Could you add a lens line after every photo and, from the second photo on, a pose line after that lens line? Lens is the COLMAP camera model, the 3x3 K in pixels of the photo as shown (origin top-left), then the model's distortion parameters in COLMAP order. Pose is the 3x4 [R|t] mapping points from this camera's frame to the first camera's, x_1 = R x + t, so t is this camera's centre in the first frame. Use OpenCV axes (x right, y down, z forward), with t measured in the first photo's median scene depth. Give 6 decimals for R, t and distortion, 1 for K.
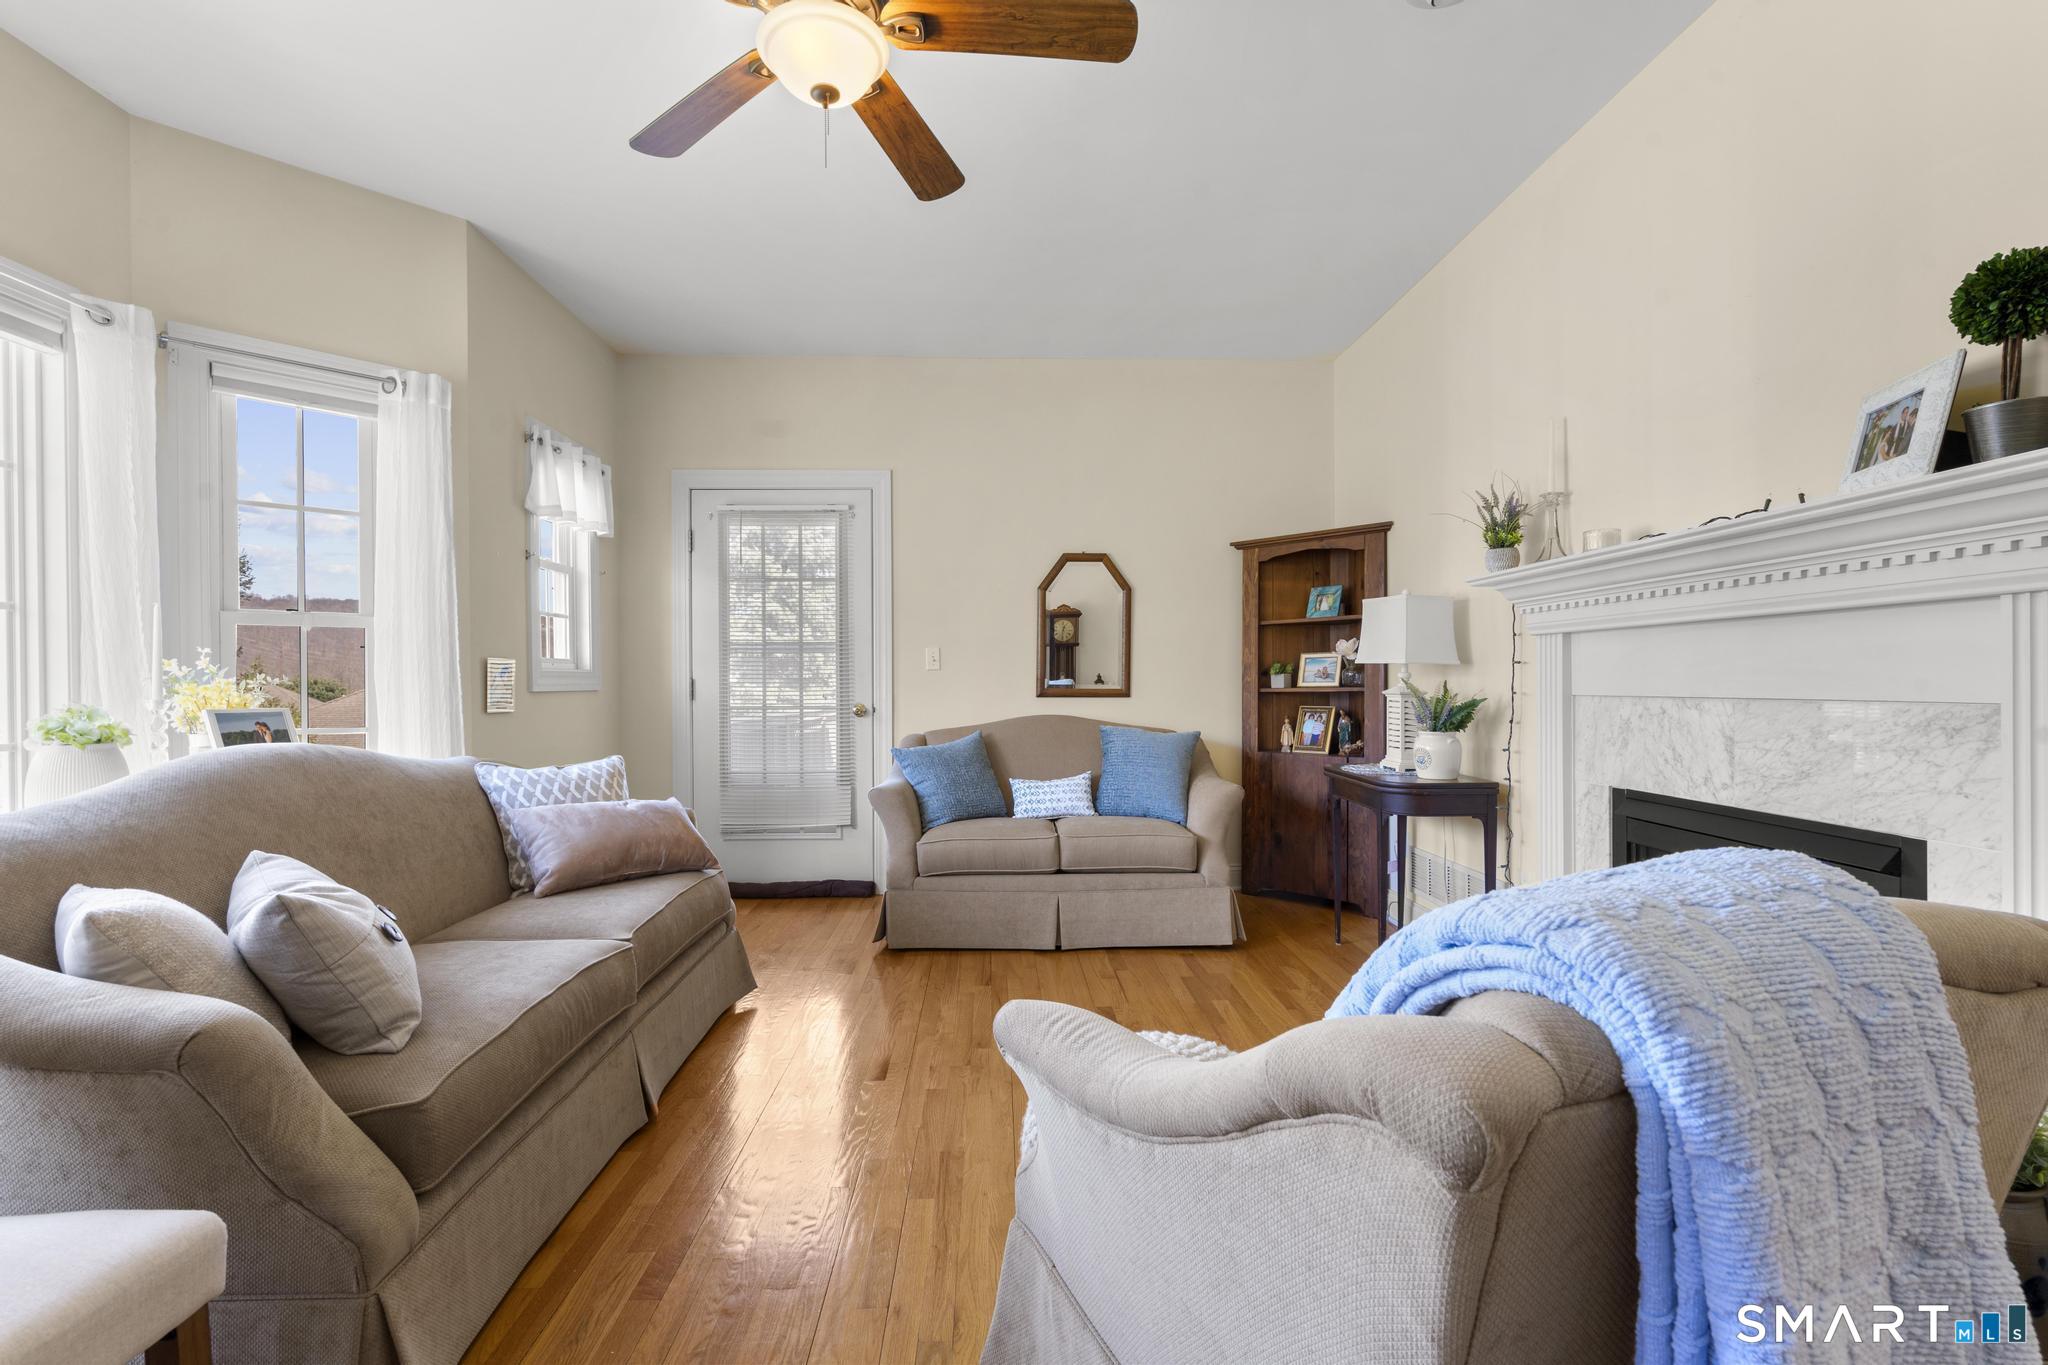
lens RADIAL K [[915.1, 0, 1021.7], [0, 915.1, 685.7], [0, 0, 1]] dist [-0.010274, 0.003890]
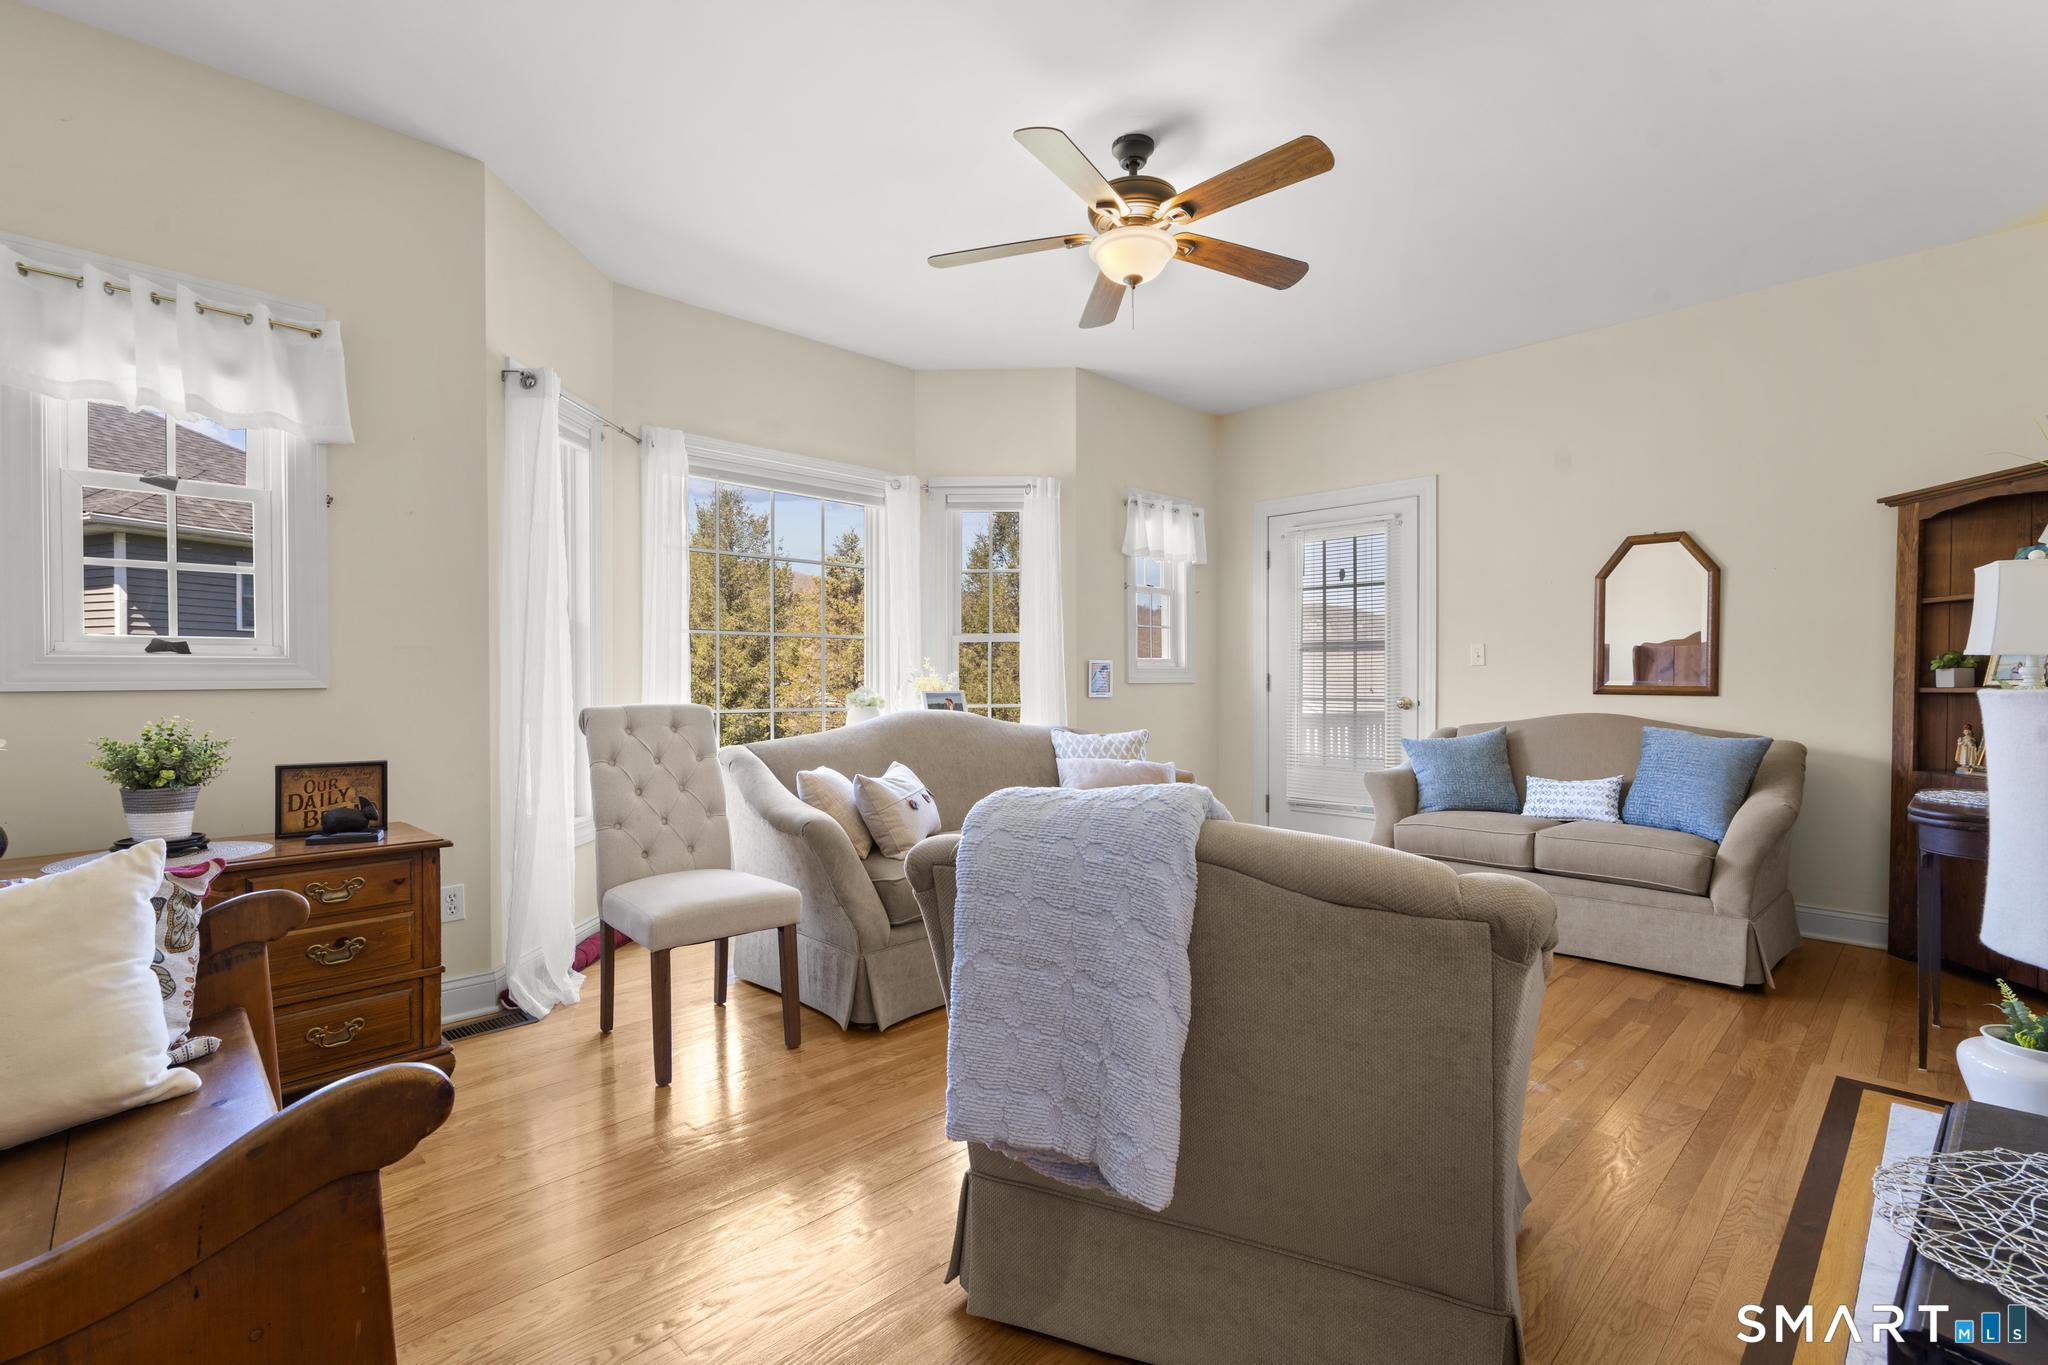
lens RADIAL K [[915.1, 0, 1026.1], [0, 915.1, 688.2], [0, 0, 1]] dist [-0.010274, 0.003890]
pose [[0.675734, 0.013283, -0.737026, 0.391362], [-0.005083, 0.999898, 0.013359, -0.003630], [0.737128, -0.005281, 0.675732, -0.066740]]
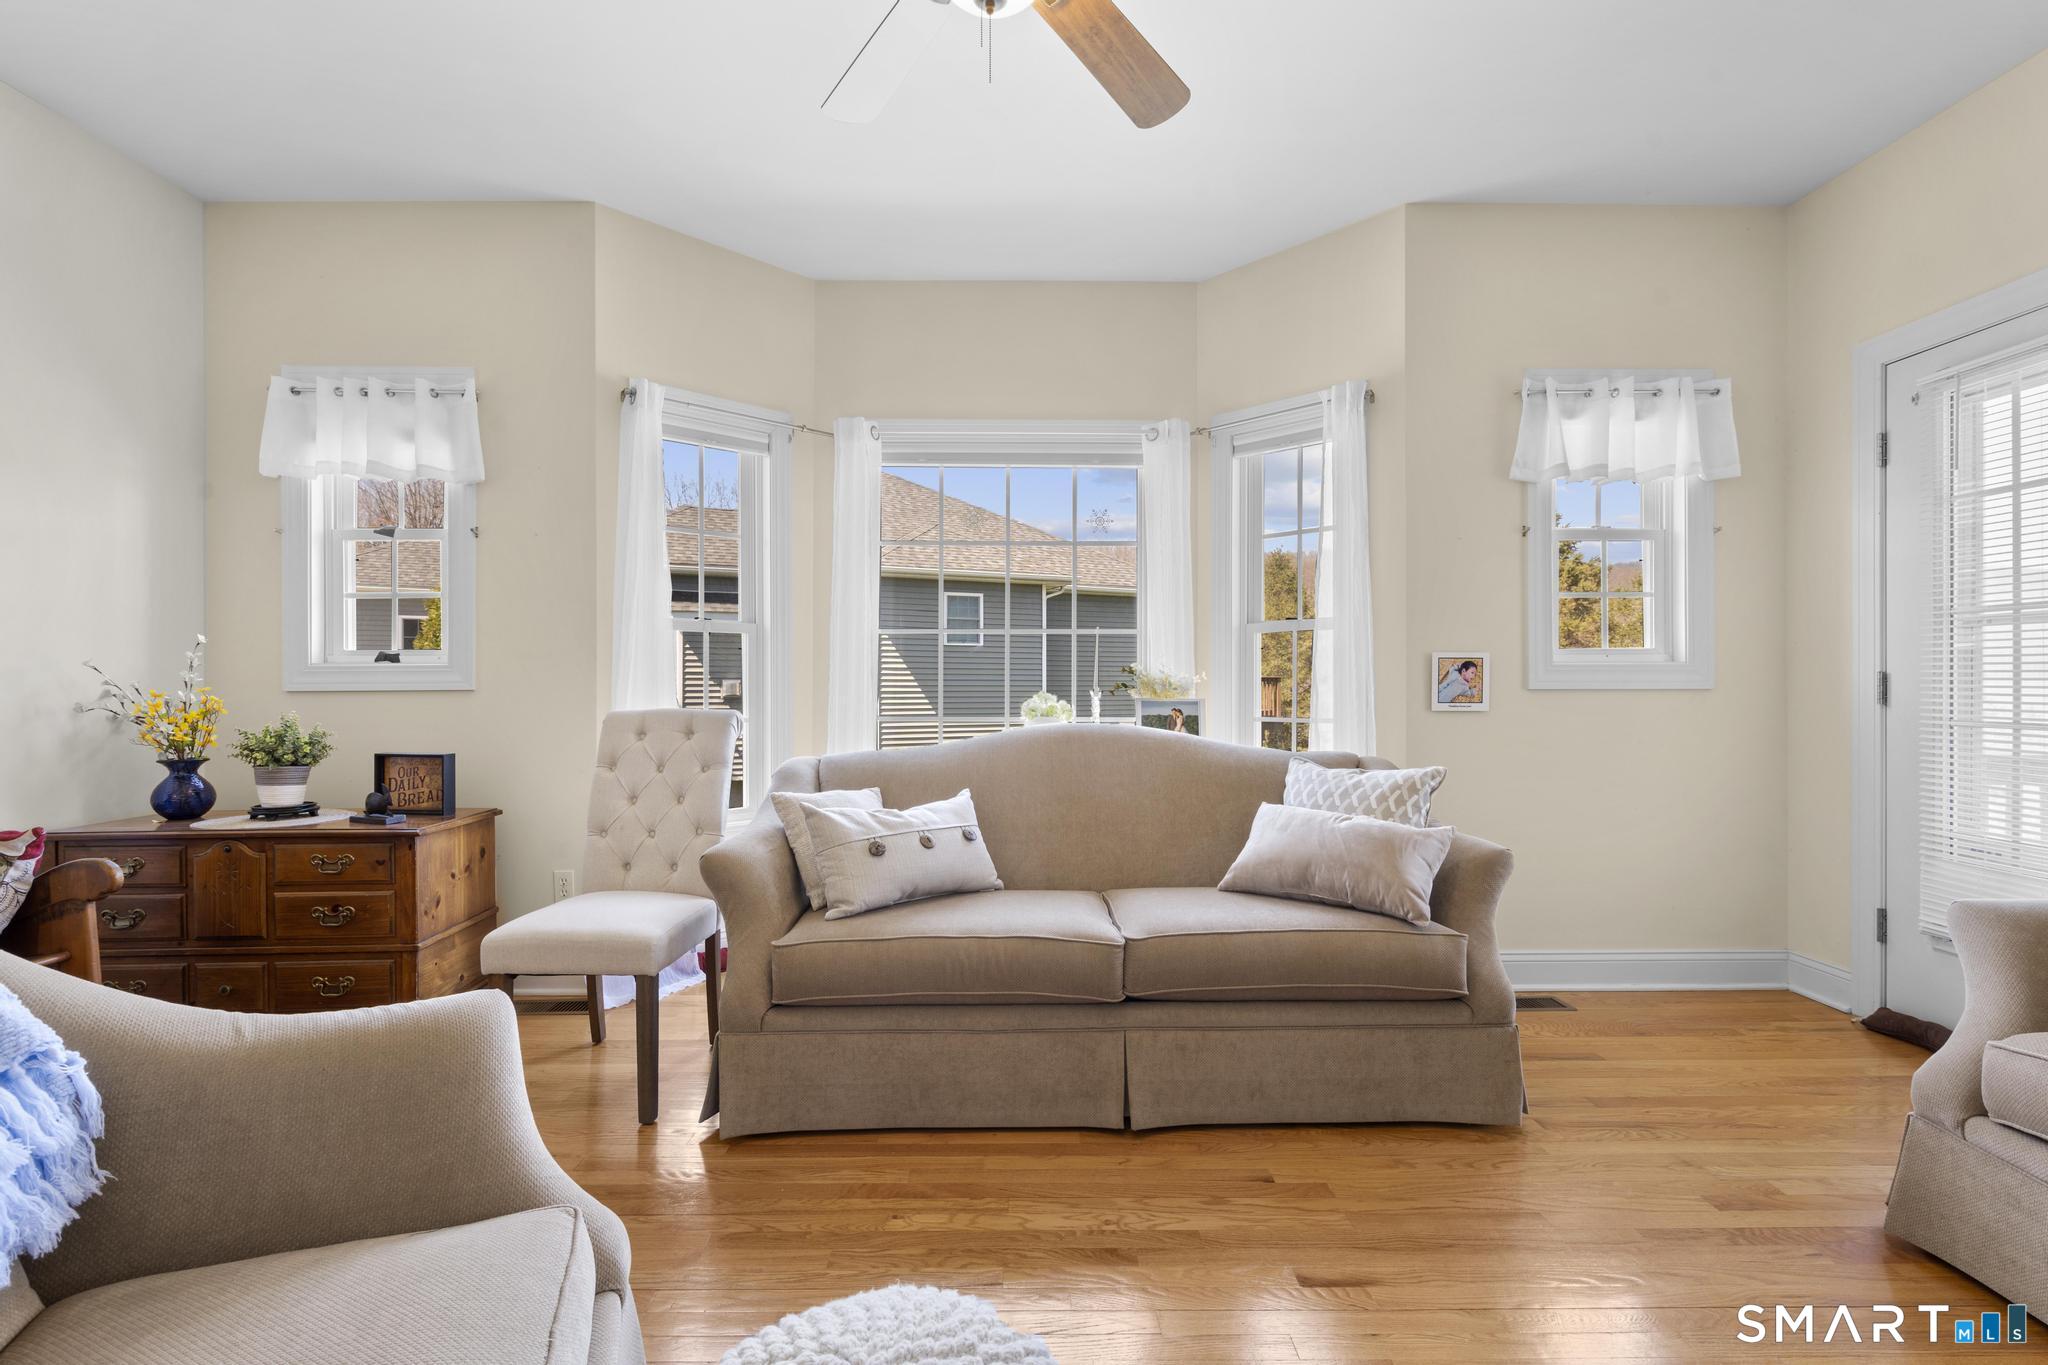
lens RADIAL K [[915.1, 0, 1022.3], [0, 915.1, 691.3], [0, 0, 1]] dist [-0.010274, 0.003890]
pose [[-0.021231, 0.015582, -0.999653, 0.332501], [-0.001483, 0.999877, 0.015617, -0.004105], [0.999774, 0.001814, -0.021205, 0.535648]]
